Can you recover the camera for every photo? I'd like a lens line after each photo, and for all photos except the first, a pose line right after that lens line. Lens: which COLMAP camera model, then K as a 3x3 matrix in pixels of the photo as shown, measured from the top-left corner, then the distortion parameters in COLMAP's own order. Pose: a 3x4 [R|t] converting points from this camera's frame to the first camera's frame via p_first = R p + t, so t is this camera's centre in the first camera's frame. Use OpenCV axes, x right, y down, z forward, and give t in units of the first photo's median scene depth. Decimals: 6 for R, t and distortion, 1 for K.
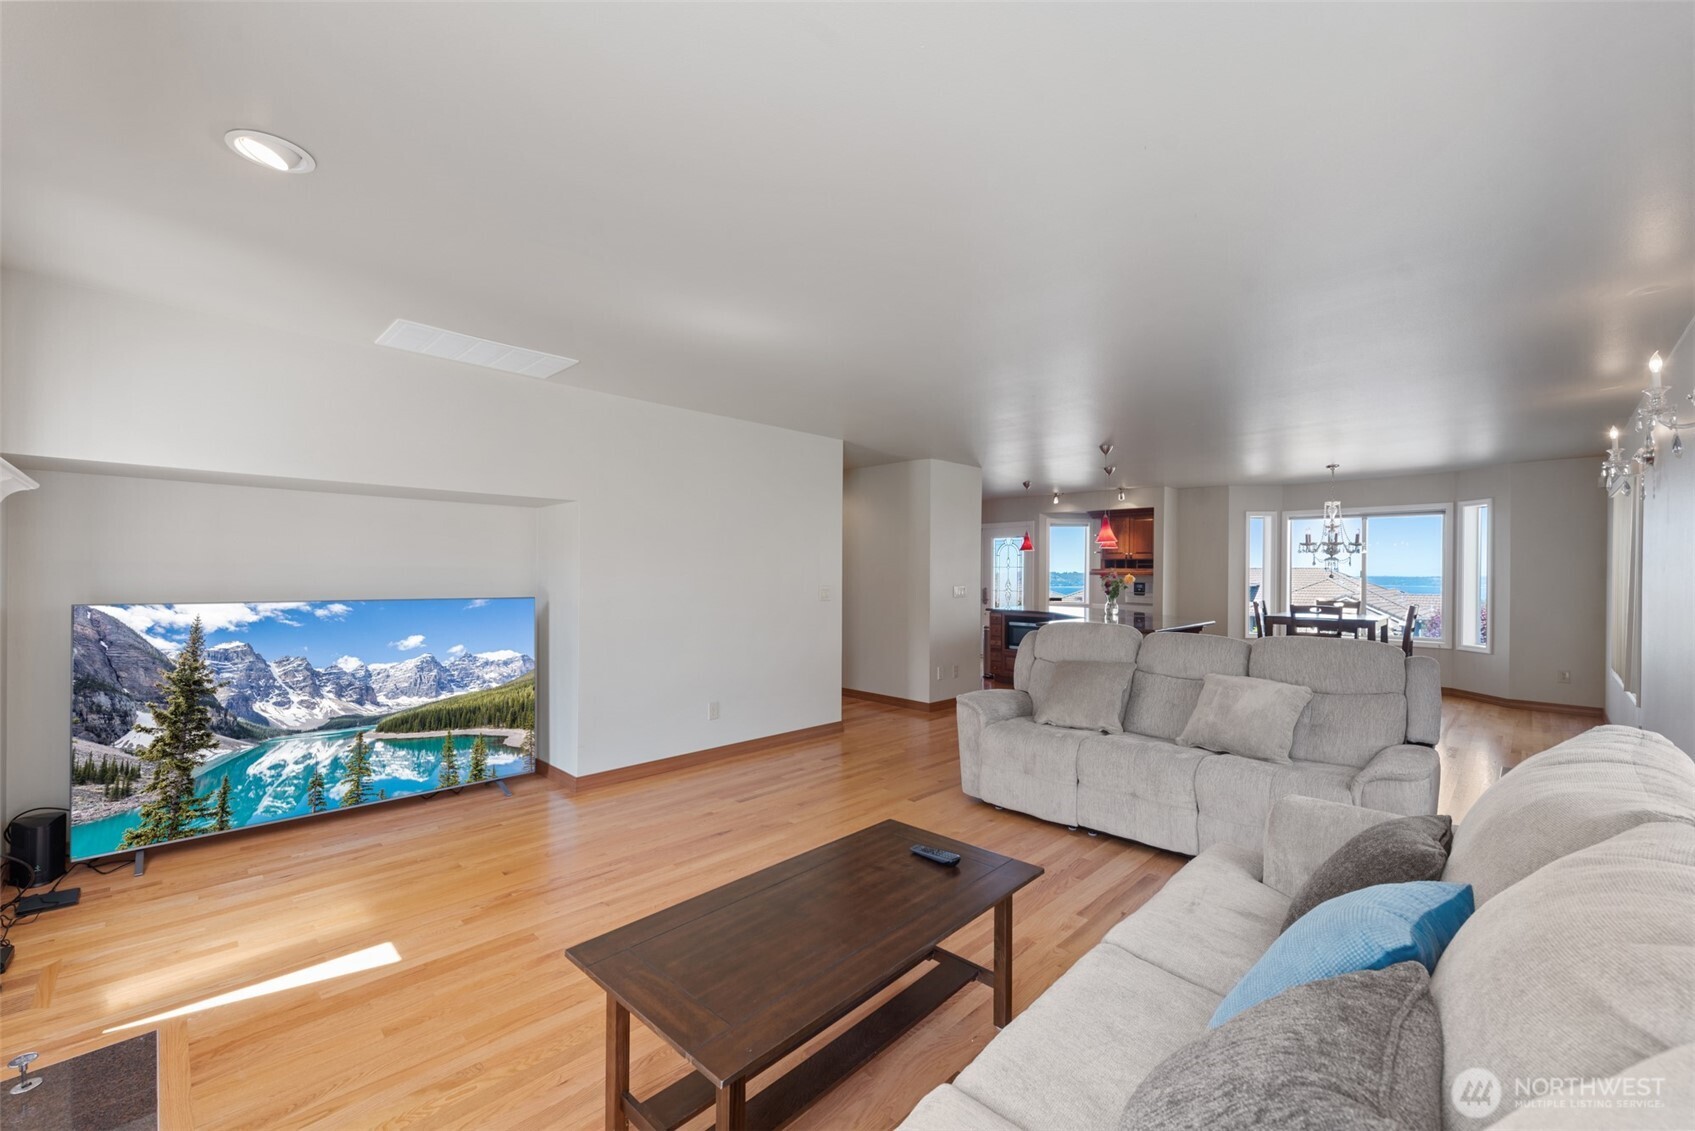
lens RADIAL K [[699.7, 0, 816.5], [0, 699.7, 573.0], [0, 0, 1]] dist [0.001037, 0.000016]
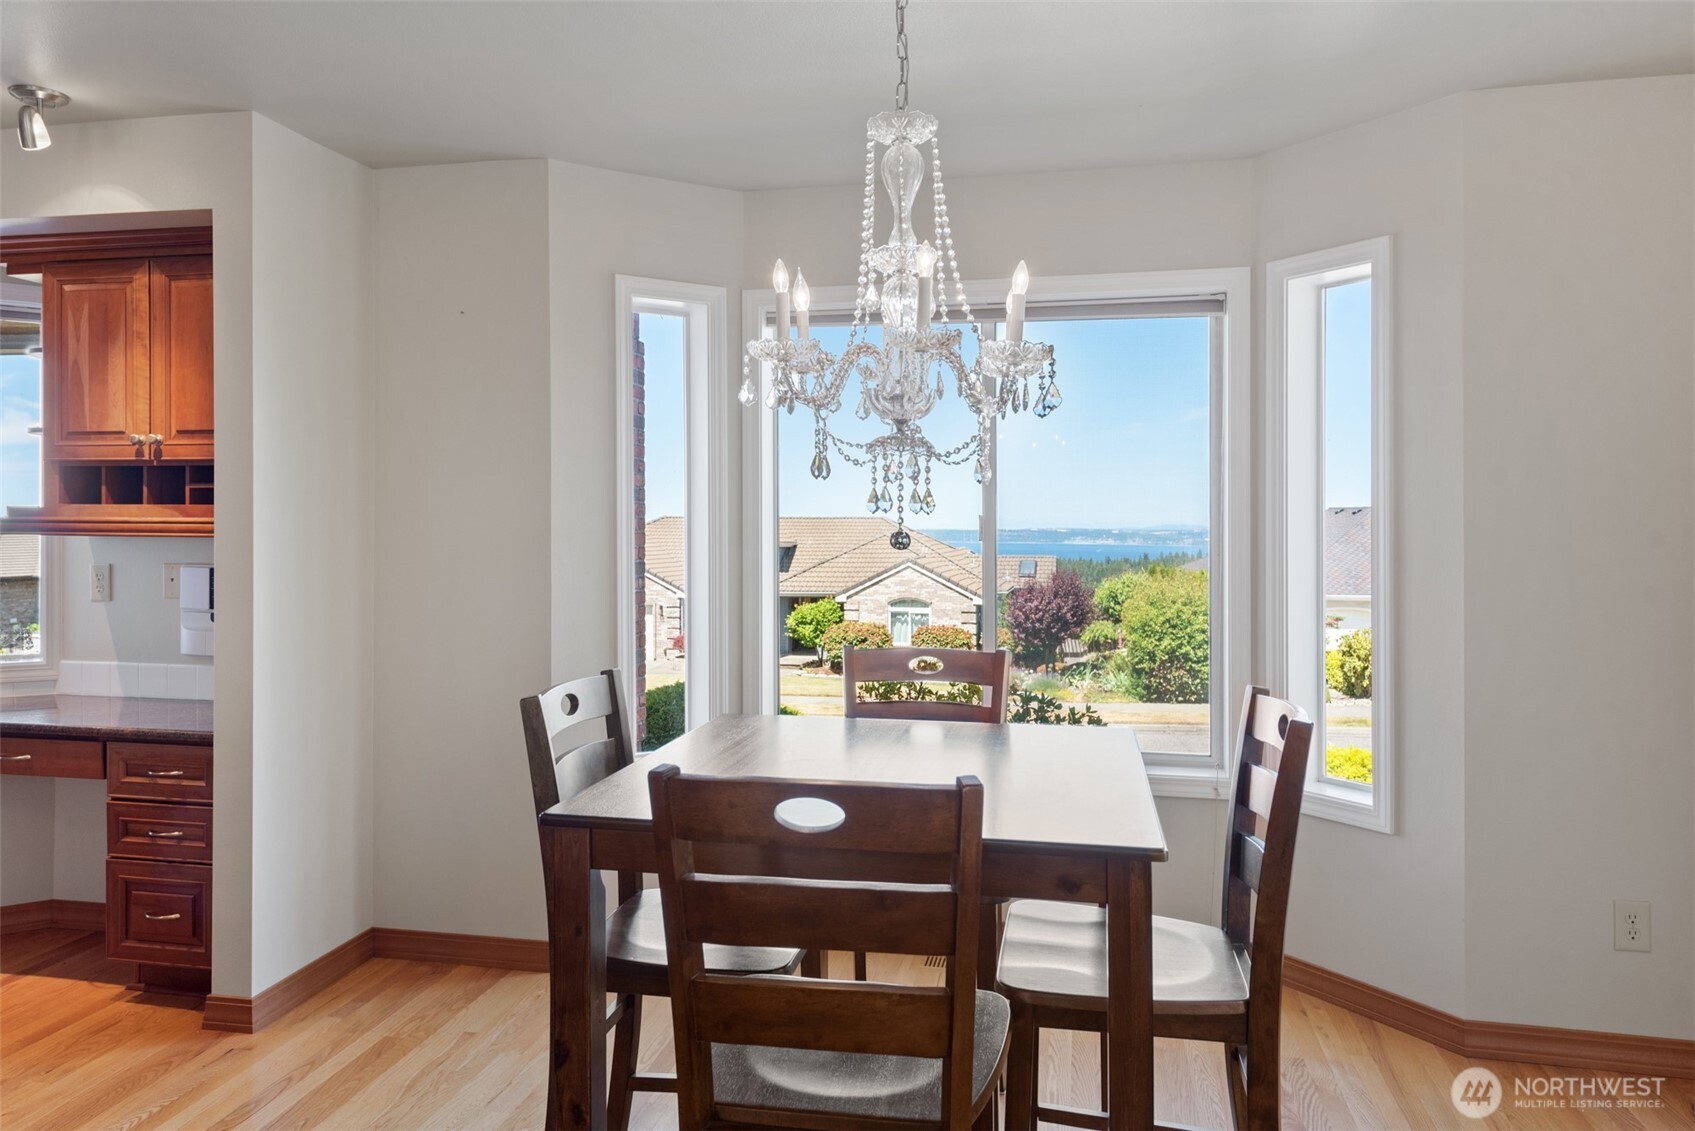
lens RADIAL K [[1147.8, 0, 822.9], [0, 1147.8, 591.7], [0, 0, 1]] dist [-0.002759, -0.001132]
pose [[0.839904, -0.034428, 0.541642, 0.475911], [0.003842, 0.998338, 0.057500, 0.000853], [-0.542721, -0.046213, 0.838641, 0.649386]]
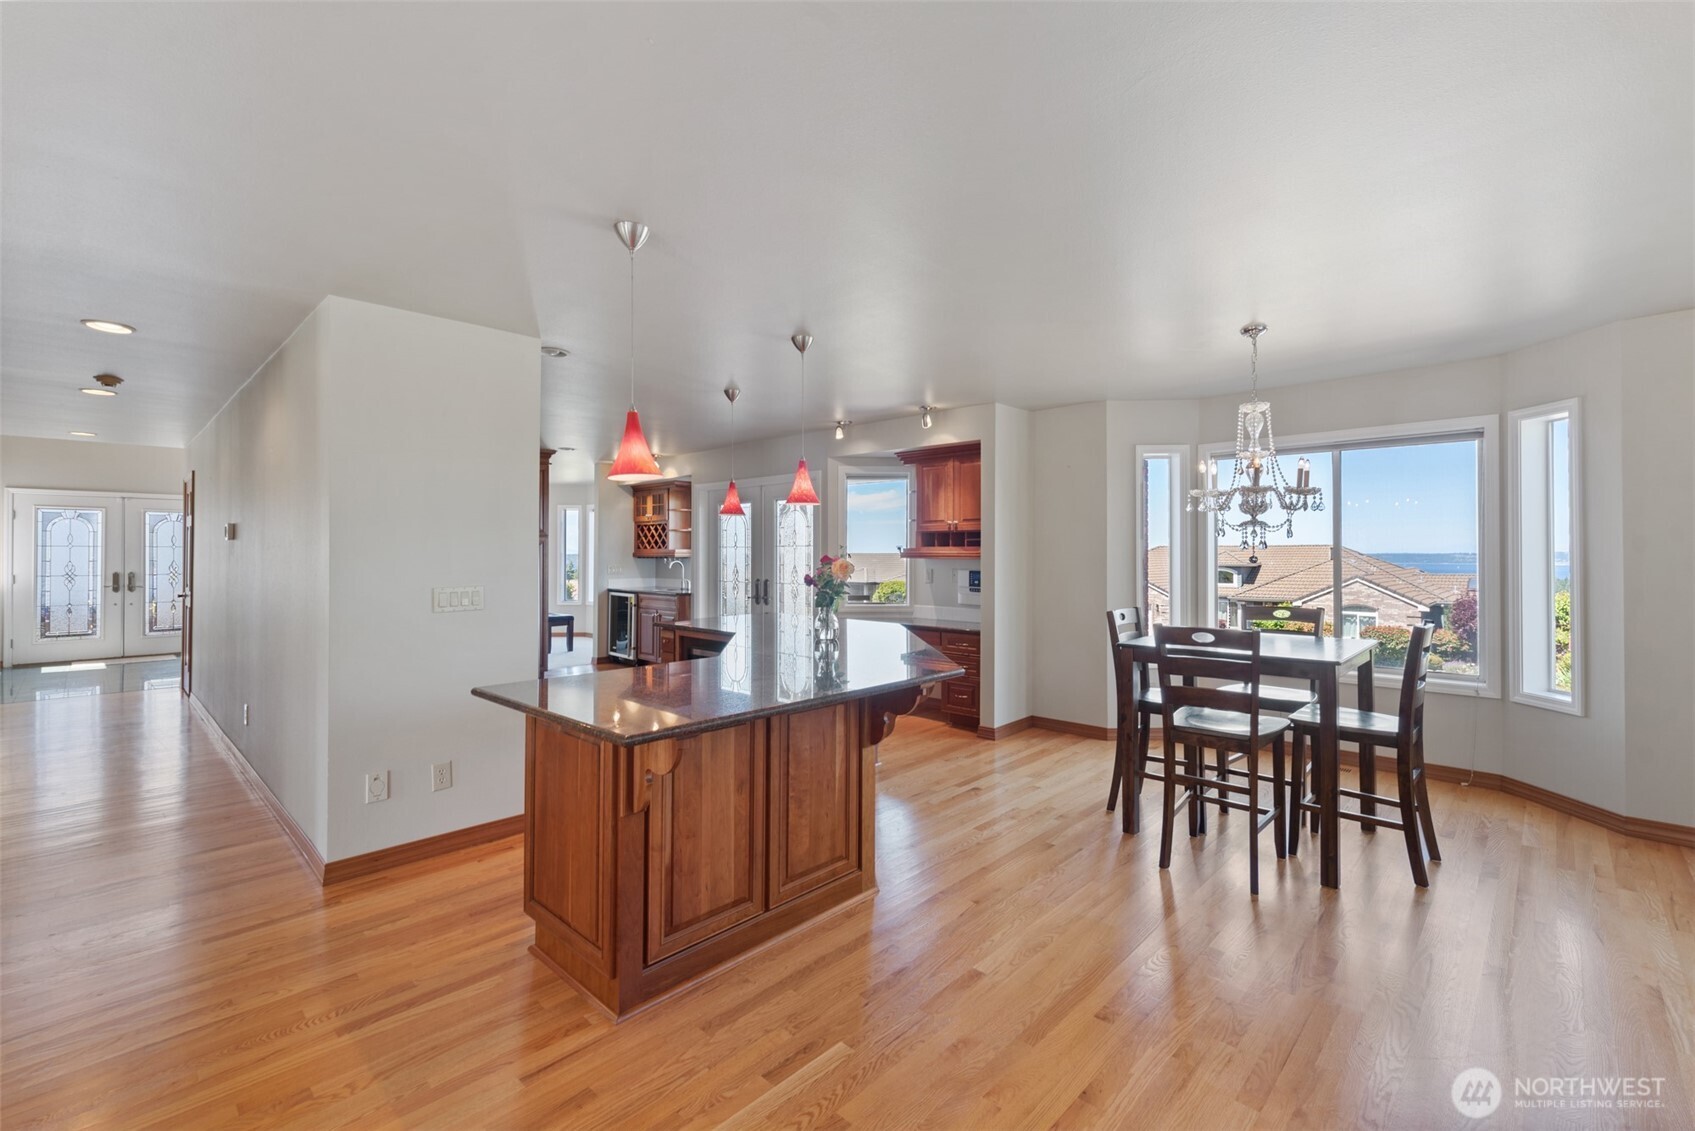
lens RADIAL K [[743.4, 0, 841.3], [0, 743.4, 549.0], [0, 0, 1]] dist [0.017924, -0.000262]
pose [[0.999436, -0.008975, 0.032359, 0.371031], [0.009246, 0.999923, -0.008250, -0.000460], [-0.032282, 0.008545, 0.999442, 0.421670]]
